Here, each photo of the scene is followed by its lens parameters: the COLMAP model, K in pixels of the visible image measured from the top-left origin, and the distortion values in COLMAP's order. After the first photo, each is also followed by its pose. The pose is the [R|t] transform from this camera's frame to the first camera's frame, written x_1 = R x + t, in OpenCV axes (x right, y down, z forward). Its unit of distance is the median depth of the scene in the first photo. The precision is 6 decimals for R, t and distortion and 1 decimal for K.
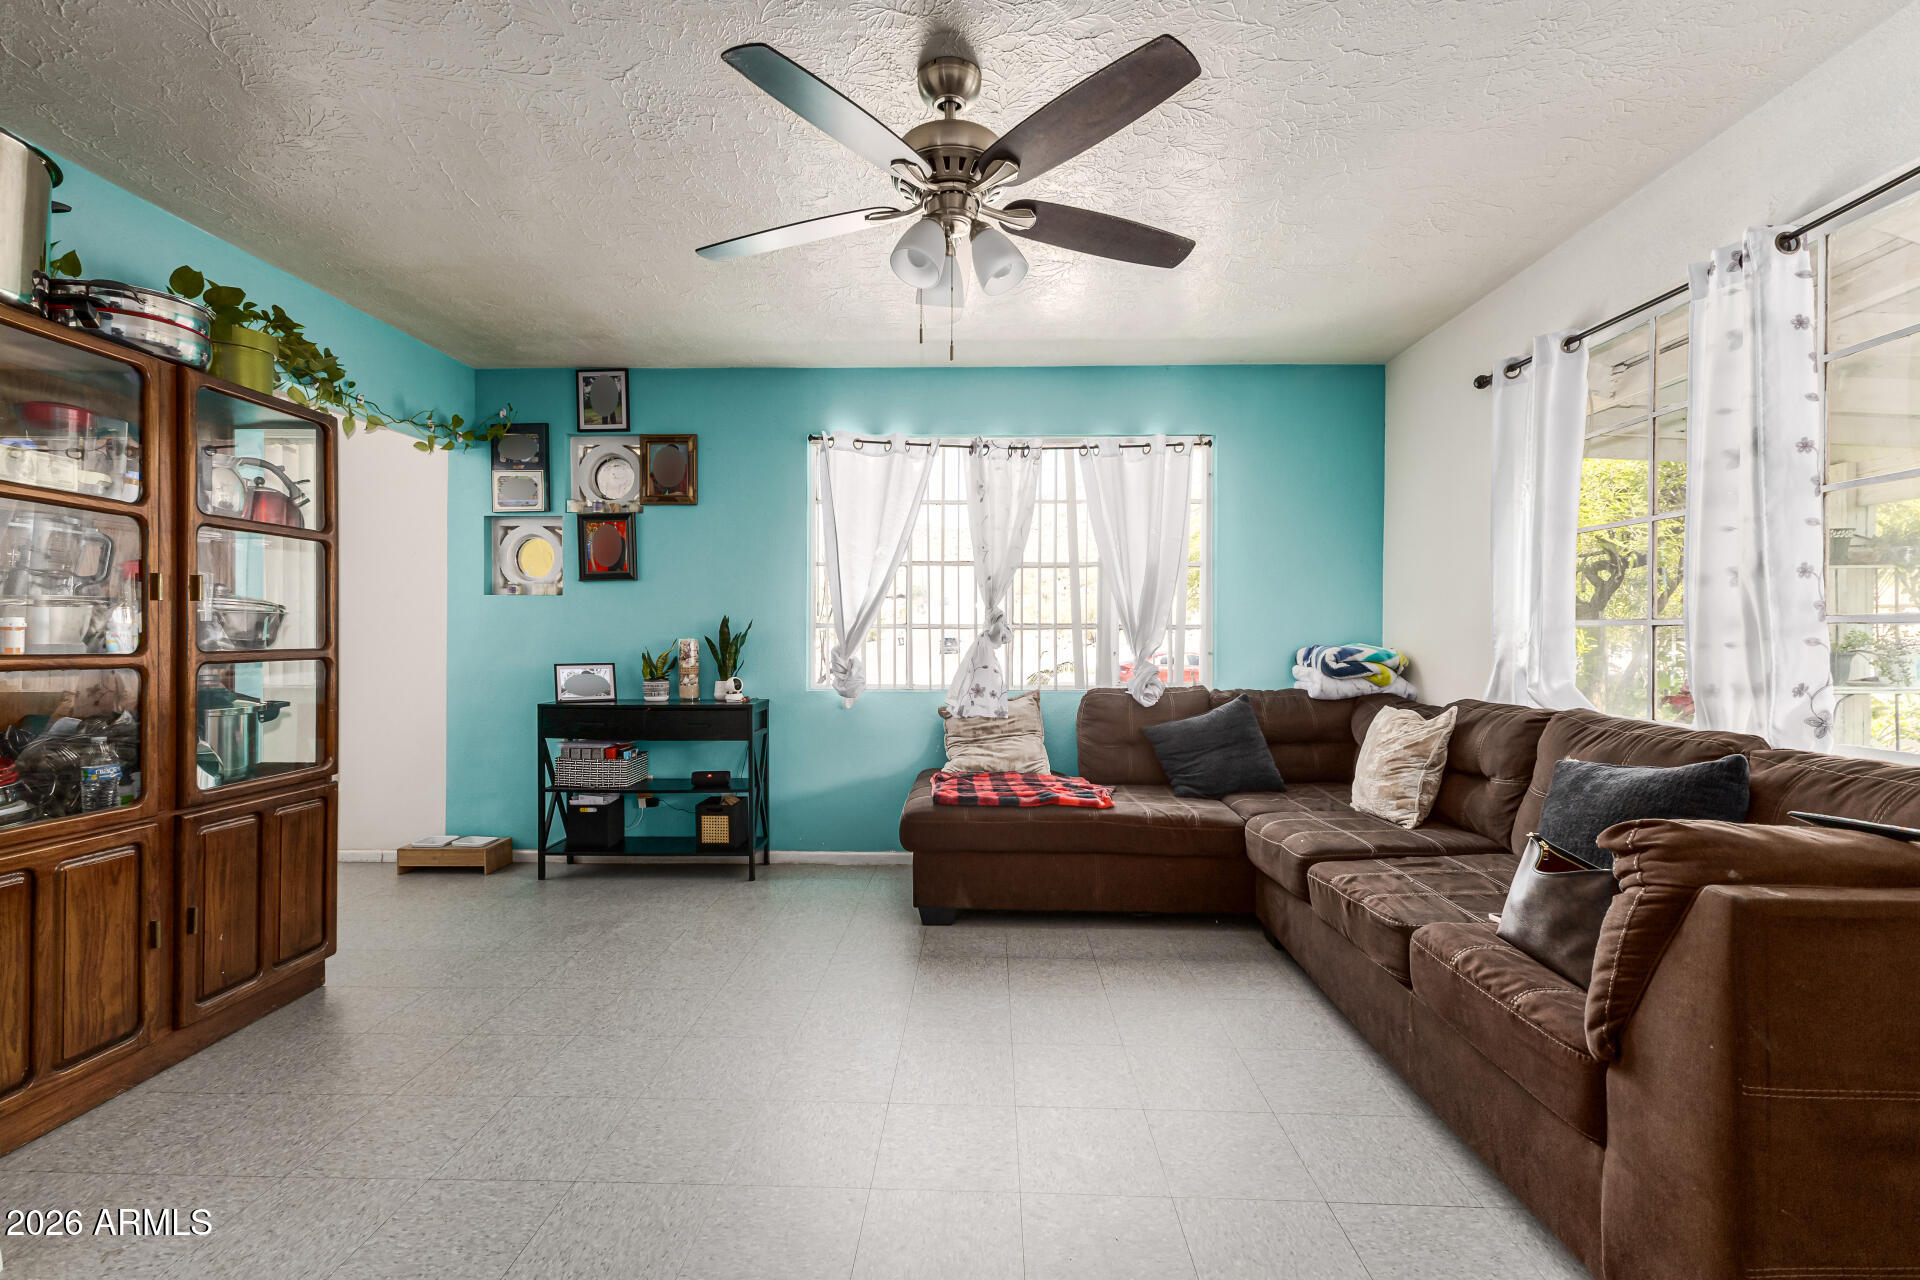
lens RADIAL K [[838.5, 0, 966.0], [0, 838.5, 640.6], [0, 0, 1]] dist [0.013058, -0.003720]
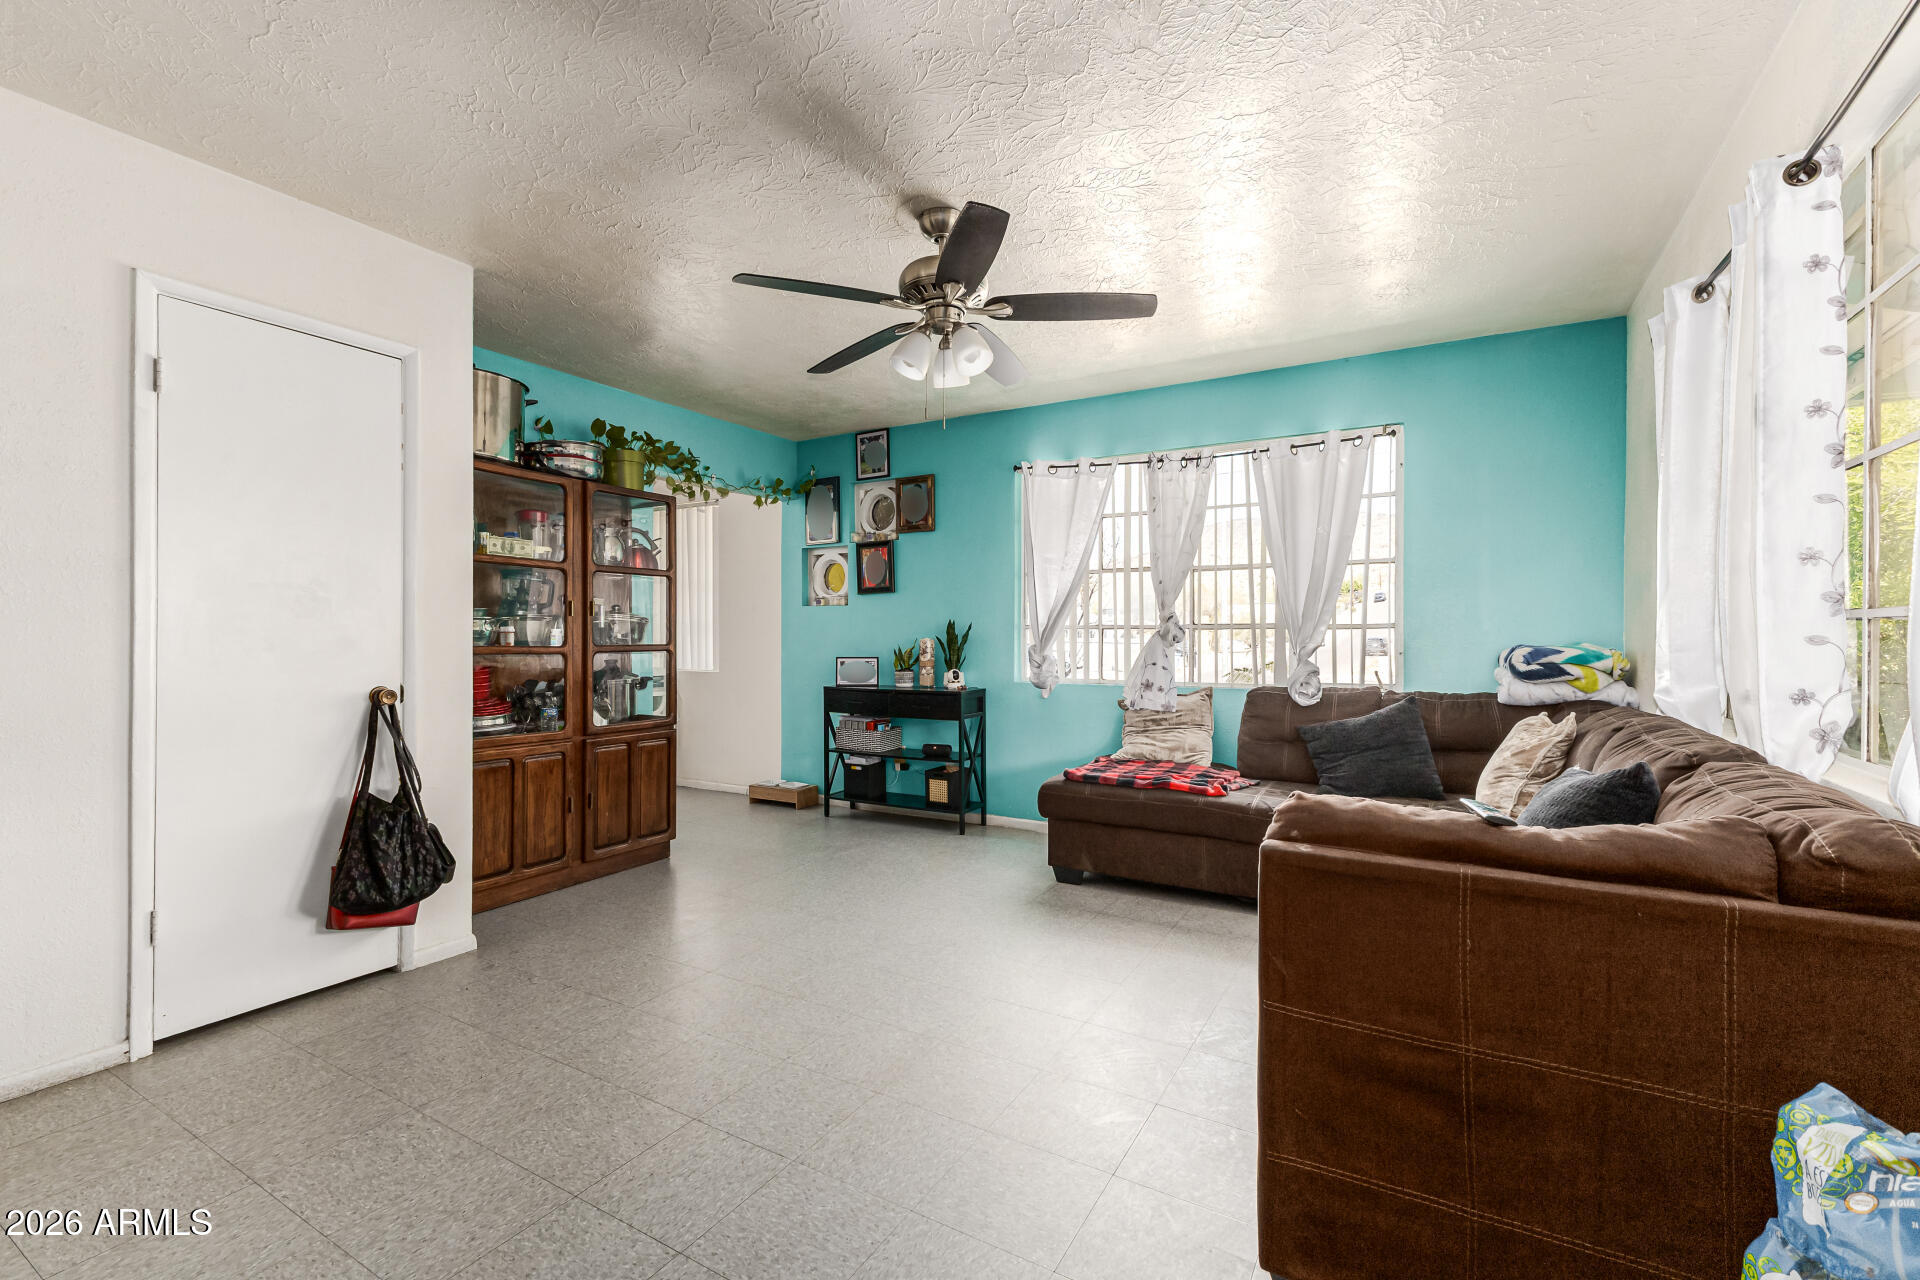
lens RADIAL K [[838.5, 0, 946.6], [0, 838.5, 643.5], [0, 0, 1]] dist [0.013058, -0.003720]
pose [[0.873231, 0.002747, -0.487299, 0.339050], [-0.001108, 0.999993, 0.003652, 0.001236], [0.487305, -0.002649, 0.873228, -0.087607]]
